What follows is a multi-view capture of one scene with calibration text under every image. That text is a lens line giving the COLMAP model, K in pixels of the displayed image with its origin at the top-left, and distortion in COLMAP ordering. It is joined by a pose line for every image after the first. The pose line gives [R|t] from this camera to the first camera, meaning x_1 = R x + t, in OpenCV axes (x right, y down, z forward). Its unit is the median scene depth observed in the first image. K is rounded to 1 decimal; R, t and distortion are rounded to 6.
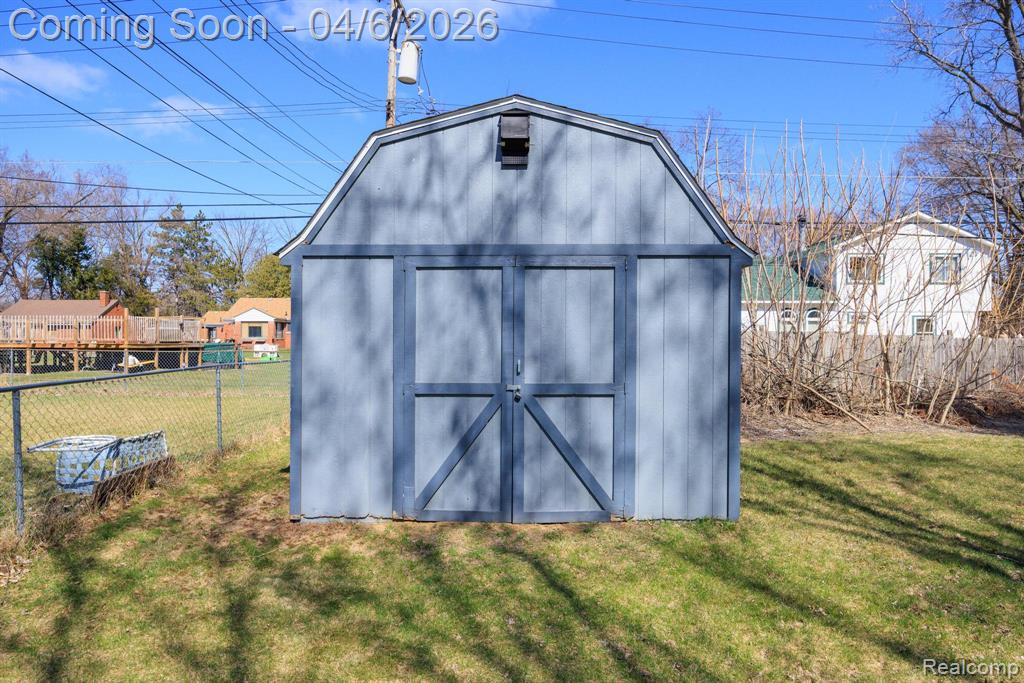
lens RADIAL K [[601.5, 0, 511.2], [0, 601.5, 345.9], [0, 0, 1]] dist [0.004243, 0.000572]
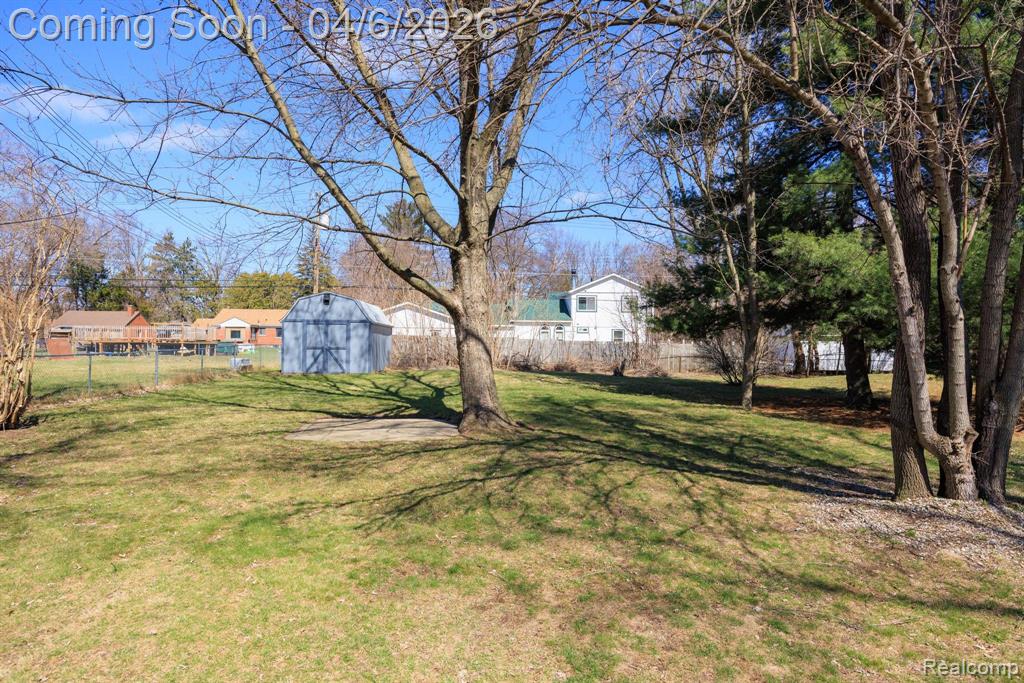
lens RADIAL K [[614.5, 0, 506.4], [0, 614.5, 345.7], [0, 0, 1]] dist [0.007389, 0.001193]
pose [[0.999070, 0.006995, 0.042555, 0.308425], [-0.006669, 0.999947, -0.007798, 0.020944], [-0.042608, 0.007507, 0.999064, -1.003474]]
